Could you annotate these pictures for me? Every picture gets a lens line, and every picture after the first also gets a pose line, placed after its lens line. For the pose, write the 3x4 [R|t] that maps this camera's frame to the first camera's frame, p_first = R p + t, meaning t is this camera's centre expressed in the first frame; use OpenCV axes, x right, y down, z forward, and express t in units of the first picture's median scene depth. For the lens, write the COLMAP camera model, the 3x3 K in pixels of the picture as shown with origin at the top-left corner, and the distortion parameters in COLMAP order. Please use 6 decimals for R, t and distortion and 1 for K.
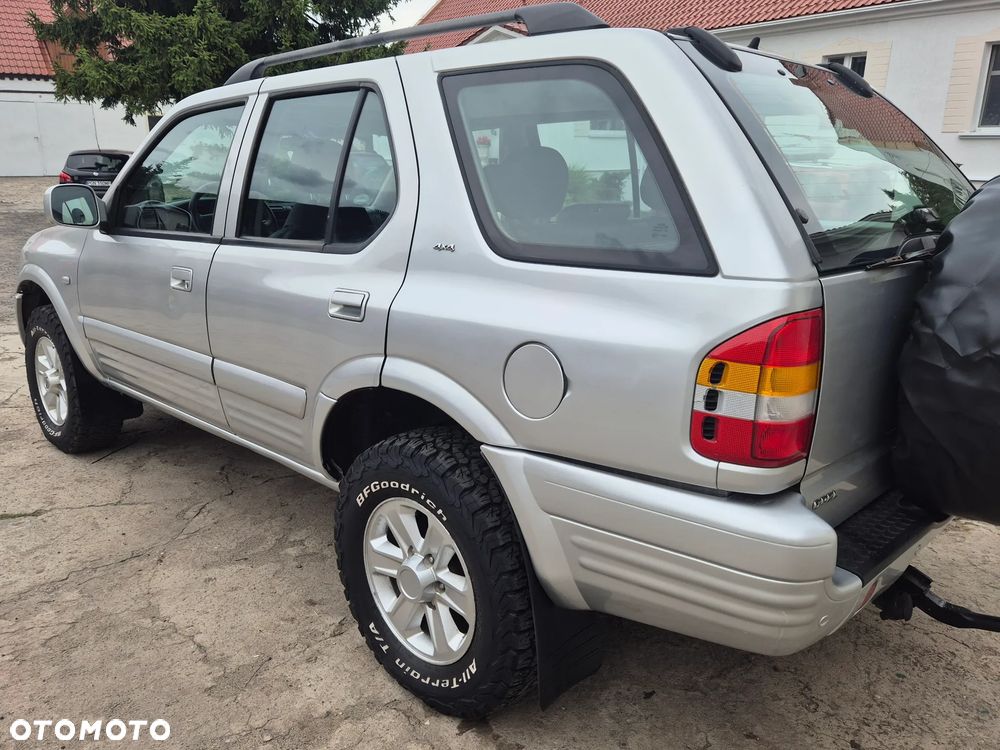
lens RADIAL K [[771.8, 0, 493.5], [0, 771.8, 371.1], [0, 0, 1]] dist [0.066740, -0.049758]
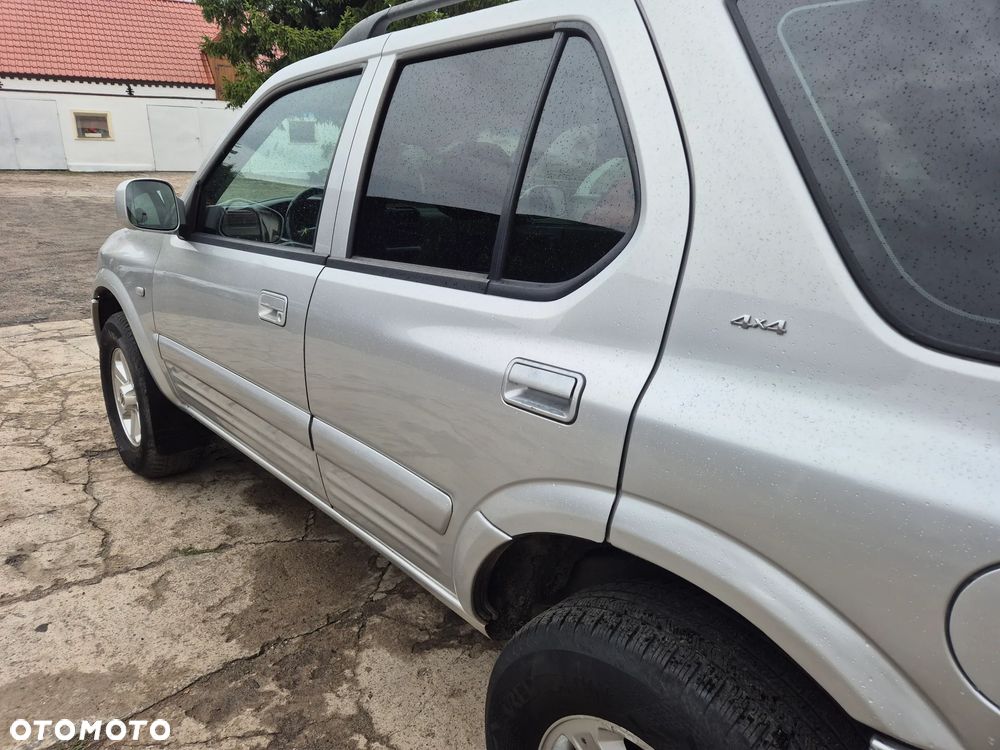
lens RADIAL K [[666.9, 0, 490.9], [0, 666.9, 360.8], [0, 0, 1]] dist [0.065832, -0.053343]
pose [[0.997837, 0.027870, -0.059532, -0.193298], [-0.026004, 0.999153, 0.031896, -0.121897], [0.060371, -0.030279, 0.997717, 0.470287]]
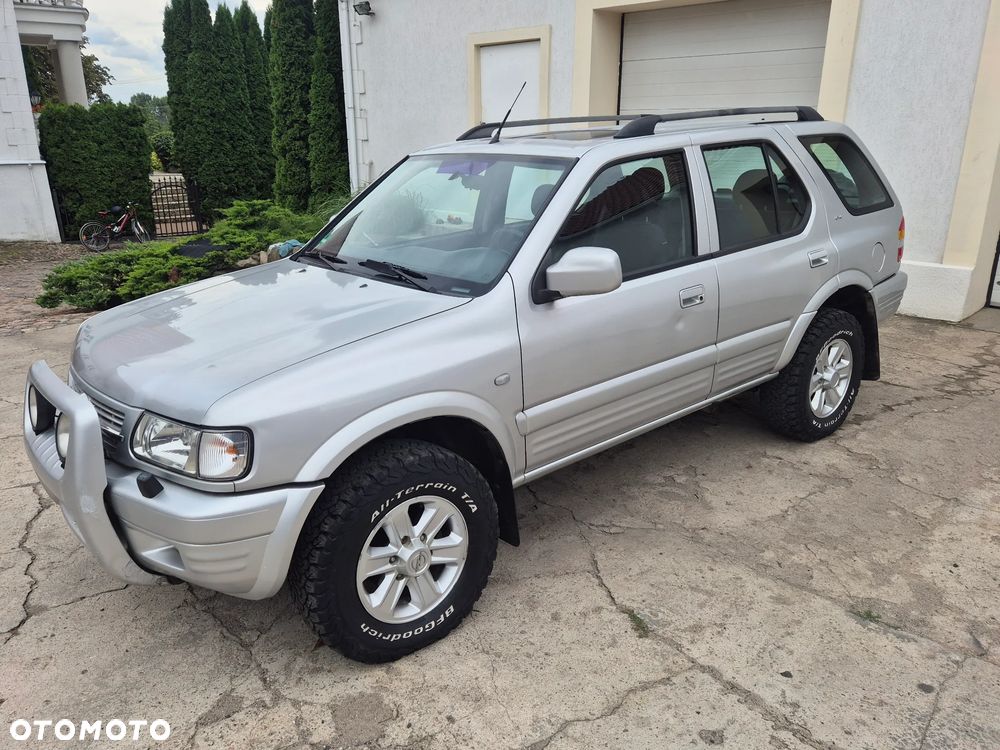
lens RADIAL K [[771.8, 0, 498.2], [0, 771.8, 374.5], [0, 0, 1]] dist [0.066740, -0.049758]
pose [[0.102692, -0.317045, 0.942835, -2.141310], [0.276683, 0.919545, 0.279077, -0.569432], [-0.955459, 0.232207, 0.182150, 1.445152]]
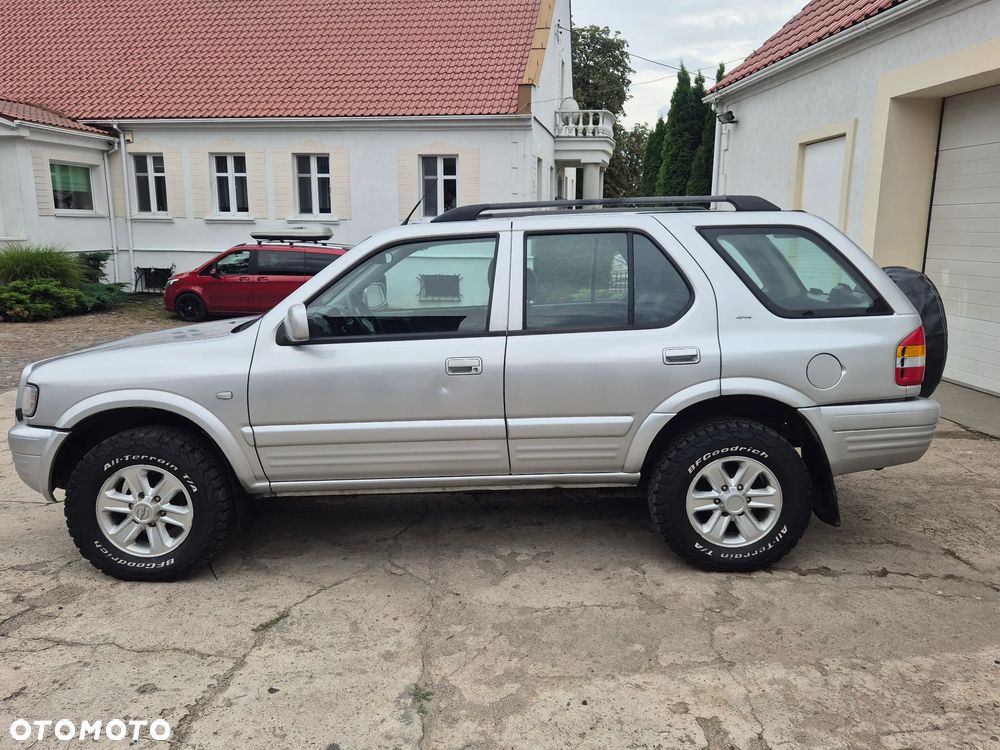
lens RADIAL K [[771.8, 0, 502.6], [0, 771.8, 371.6], [0, 0, 1]] dist [0.066740, -0.049758]
pose [[0.718604, -0.134334, 0.682321, -1.638740], [0.194549, 0.980822, -0.011792, -0.107010], [-0.667651, 0.141219, 0.730957, 0.000197]]
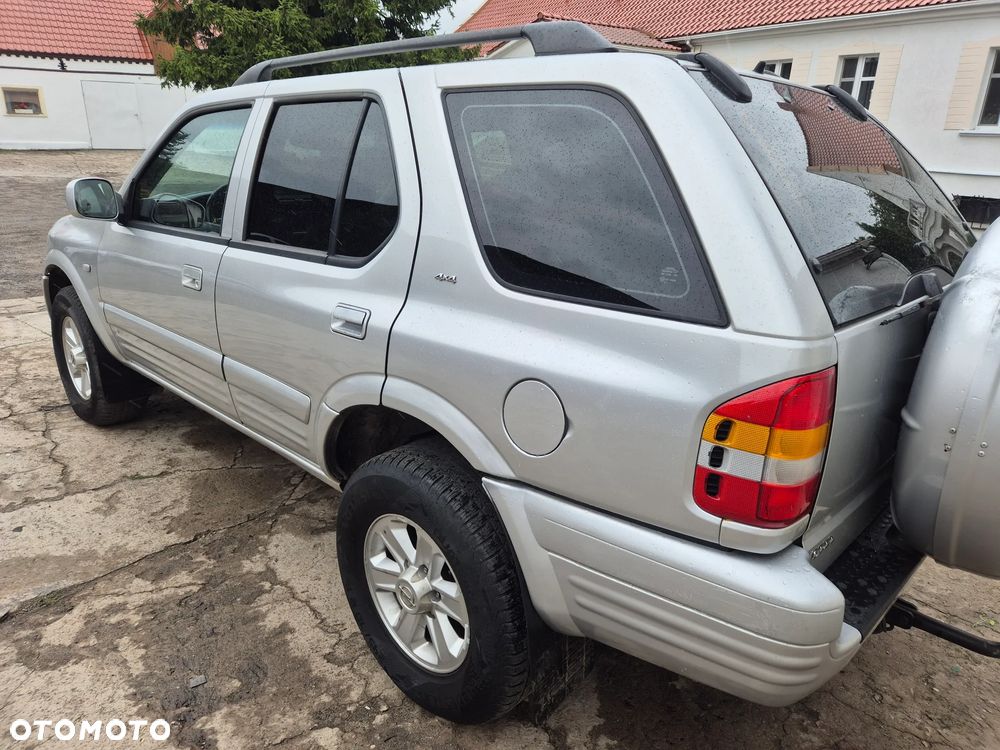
lens RADIAL K [[666.9, 0, 508.9], [0, 666.9, 365.3], [0, 0, 1]] dist [0.065832, -0.053343]
pose [[0.999598, 0.013908, 0.024706, -0.001001], [-0.015436, 0.997909, 0.062765, -0.084769], [-0.023781, -0.063121, 0.997722, 0.117871]]
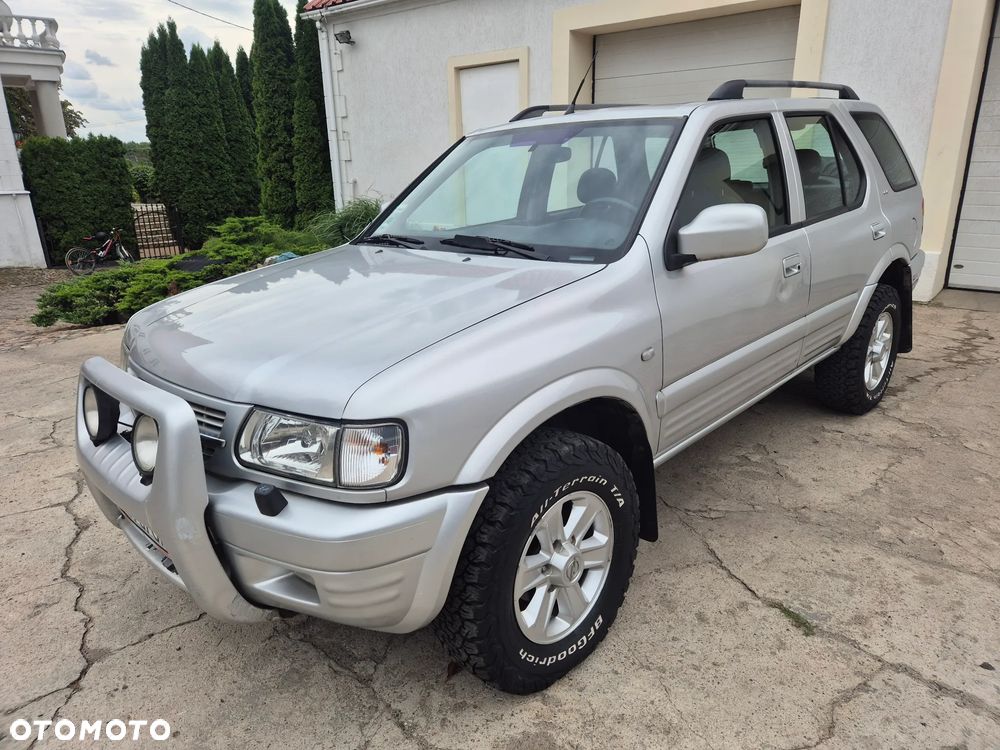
lens RADIAL K [[666.9, 0, 505.4], [0, 666.9, 366.5], [0, 0, 1]] dist [0.065832, -0.053343]
pose [[0.001911, -0.304386, 0.952547, -1.867859], [0.291566, 0.911330, 0.290630, -0.530106], [-0.956549, 0.277175, 0.090491, 1.796108]]
